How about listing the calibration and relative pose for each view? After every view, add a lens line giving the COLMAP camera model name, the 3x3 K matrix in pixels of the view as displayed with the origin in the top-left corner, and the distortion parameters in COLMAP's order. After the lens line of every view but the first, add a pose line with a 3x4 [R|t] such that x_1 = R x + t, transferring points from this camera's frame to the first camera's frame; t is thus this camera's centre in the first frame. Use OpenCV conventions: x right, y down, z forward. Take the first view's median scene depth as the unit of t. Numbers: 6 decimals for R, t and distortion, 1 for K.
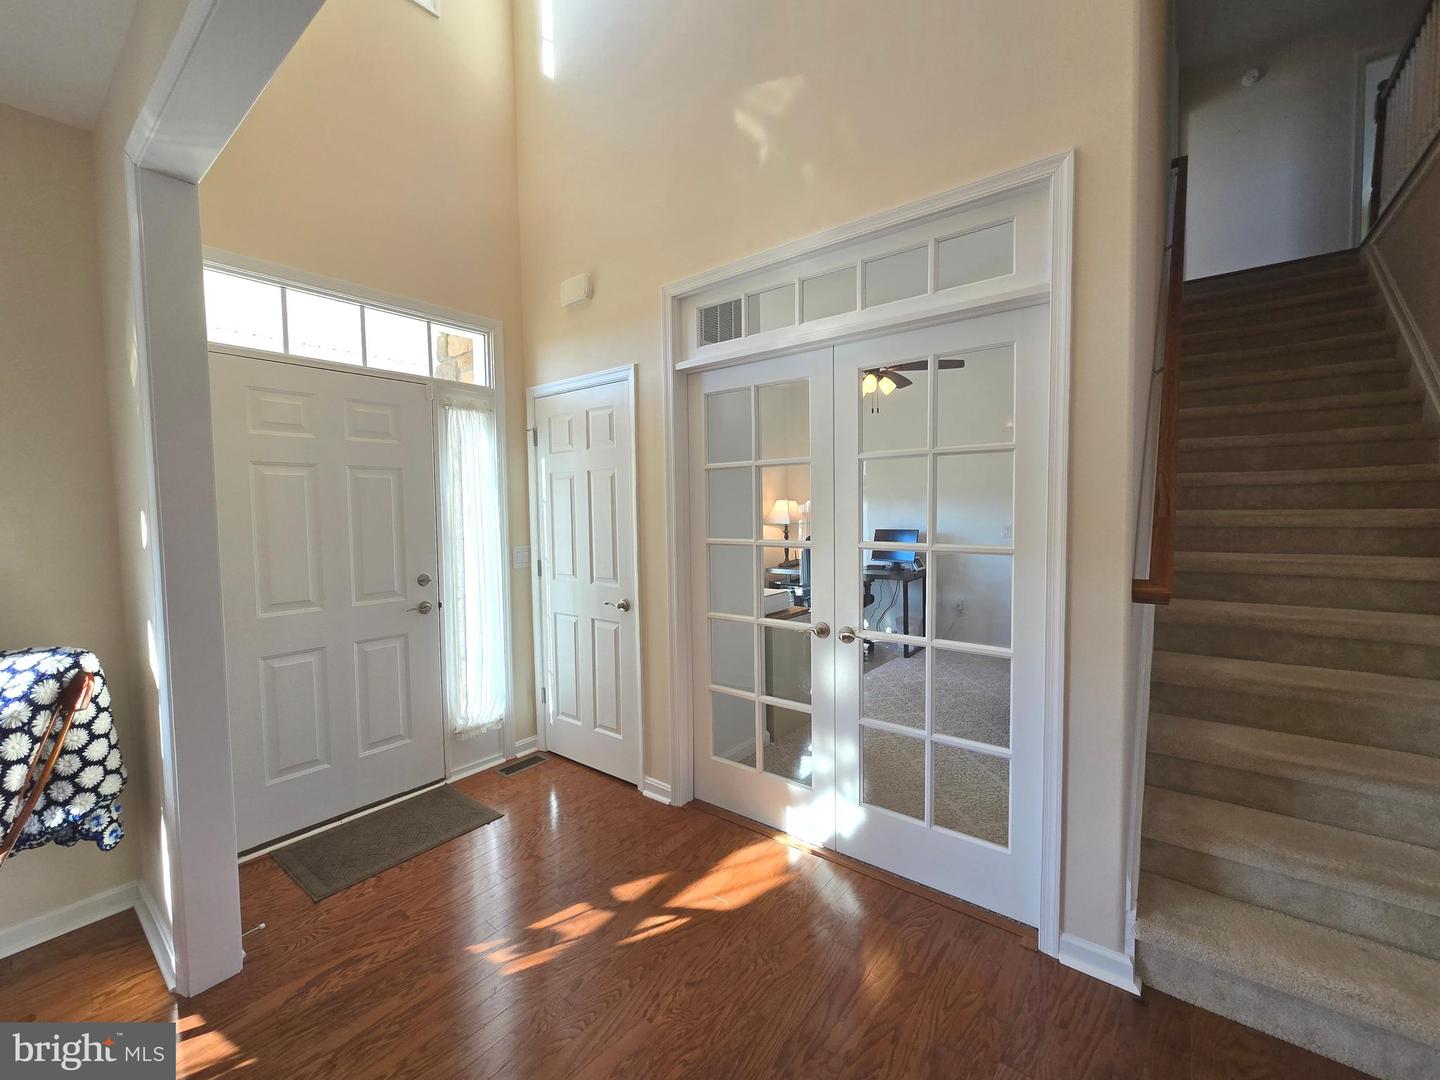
lens RADIAL K [[594.4, 0, 722.0], [0, 594.4, 535.2], [0, 0, 1]] dist [0.001689, 0.001041]
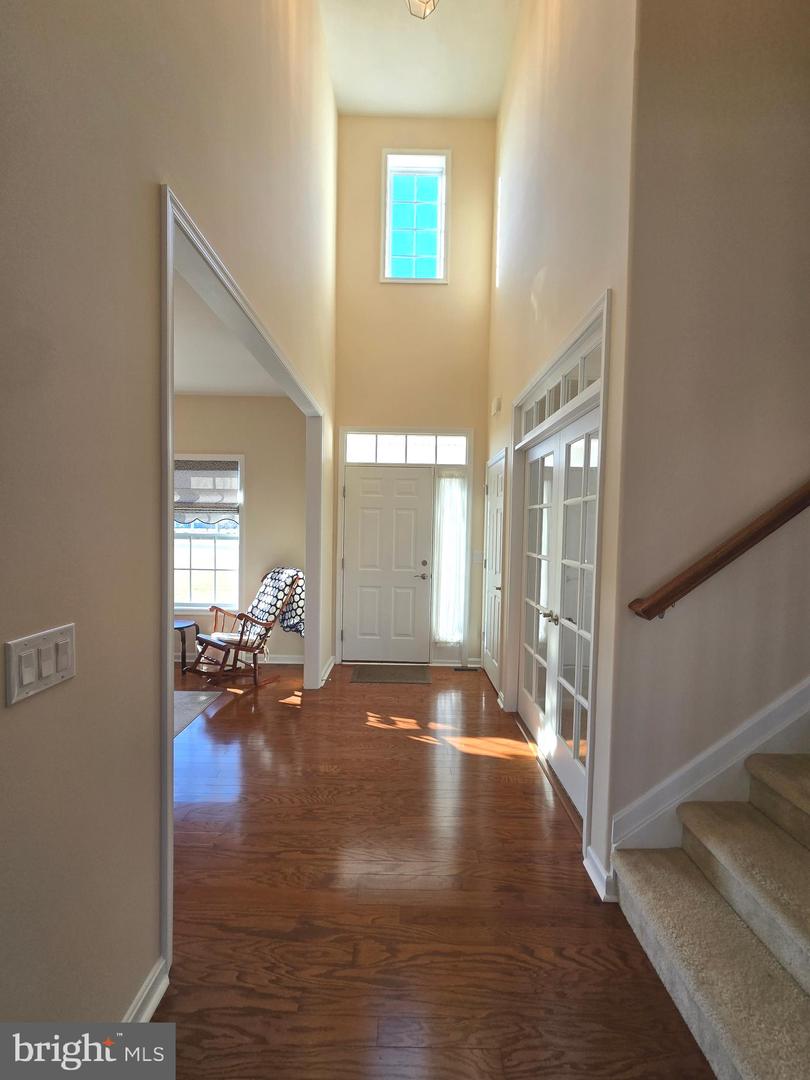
lens RADIAL K [[445.8, 0, 403.1], [0, 445.8, 543.4], [0, 0, 1]] dist [0.001689, 0.001041]
pose [[0.615767, 0.057537, -0.785825, 0.731392], [-0.065745, 0.997604, 0.021526, -0.022483], [0.785181, 0.038410, 0.618074, -0.015031]]
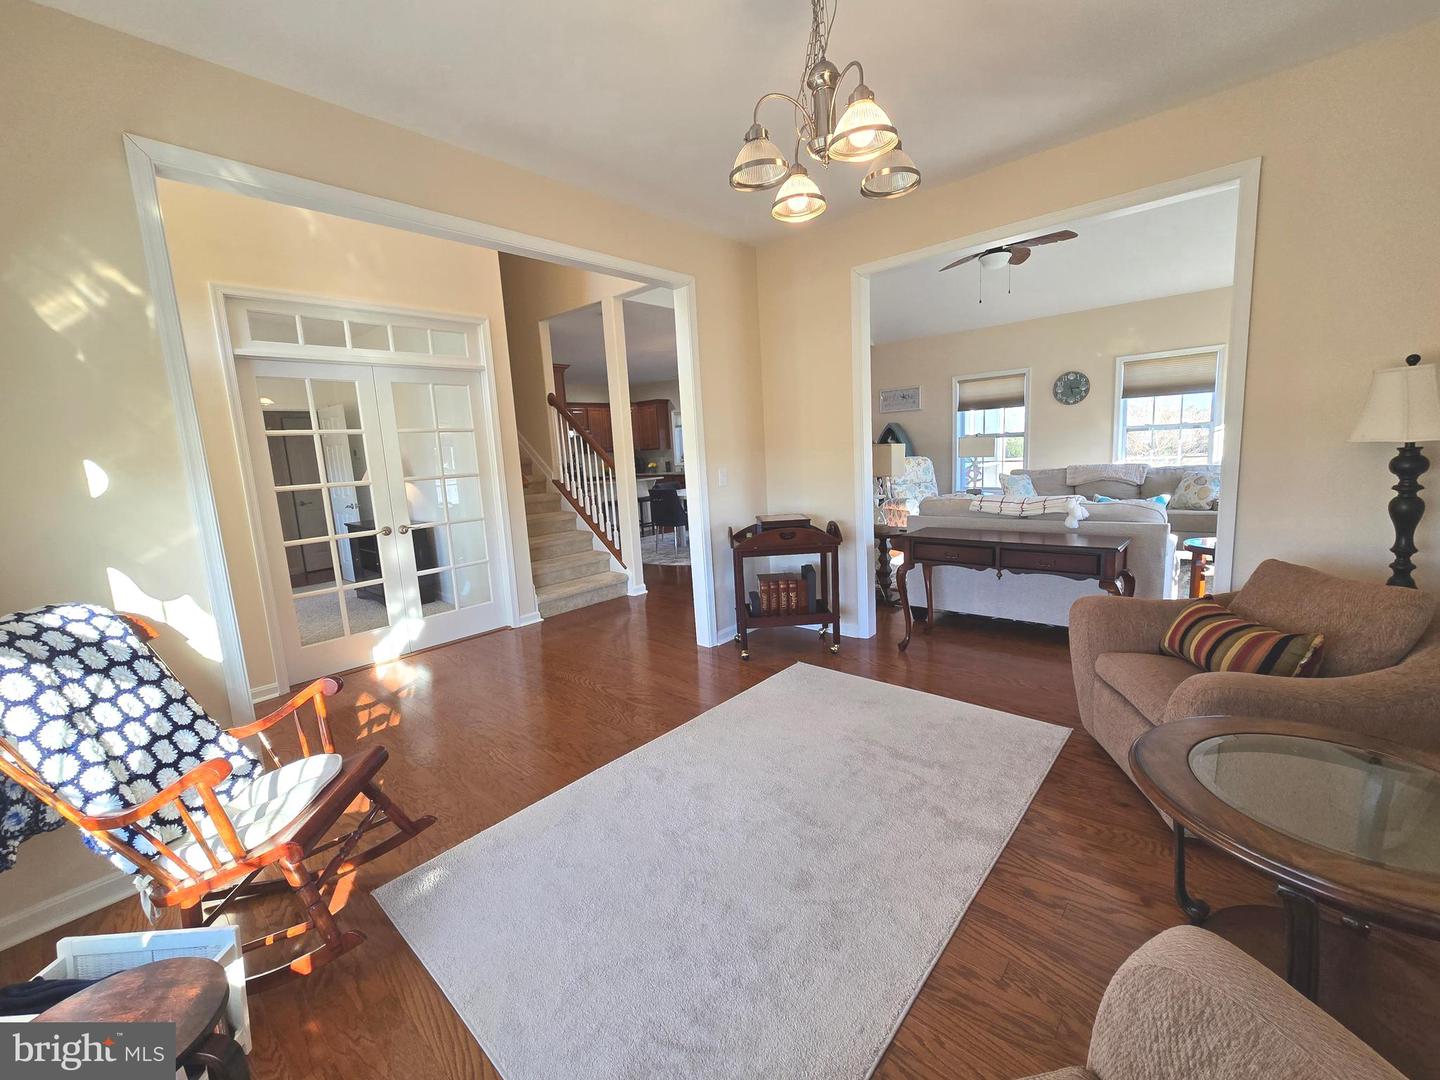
lens RADIAL K [[594.4, 0, 726.5], [0, 594.4, 543.2], [0, 0, 1]] dist [0.001689, 0.001041]
pose [[0.047705, -0.145197, 0.988252, -1.326939], [0.097321, 0.985347, 0.140073, 0.041953], [-0.994109, 0.089495, 0.061136, -0.078614]]
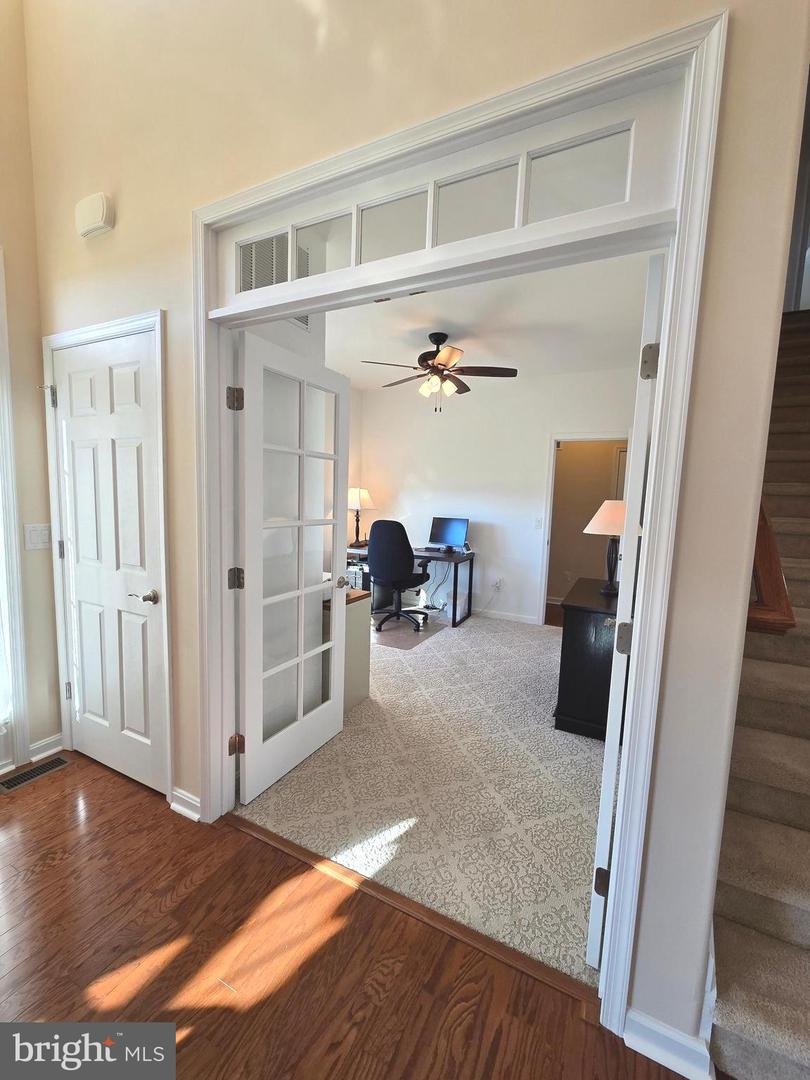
lens RADIAL K [[445.8, 0, 408.6], [0, 445.8, 542.6], [0, 0, 1]] dist [0.001689, 0.001041]
pose [[0.979171, 0.028333, 0.201052, 0.077389], [-0.040156, 0.997680, 0.054970, -0.014192], [-0.199028, -0.061898, 0.978037, 0.322684]]
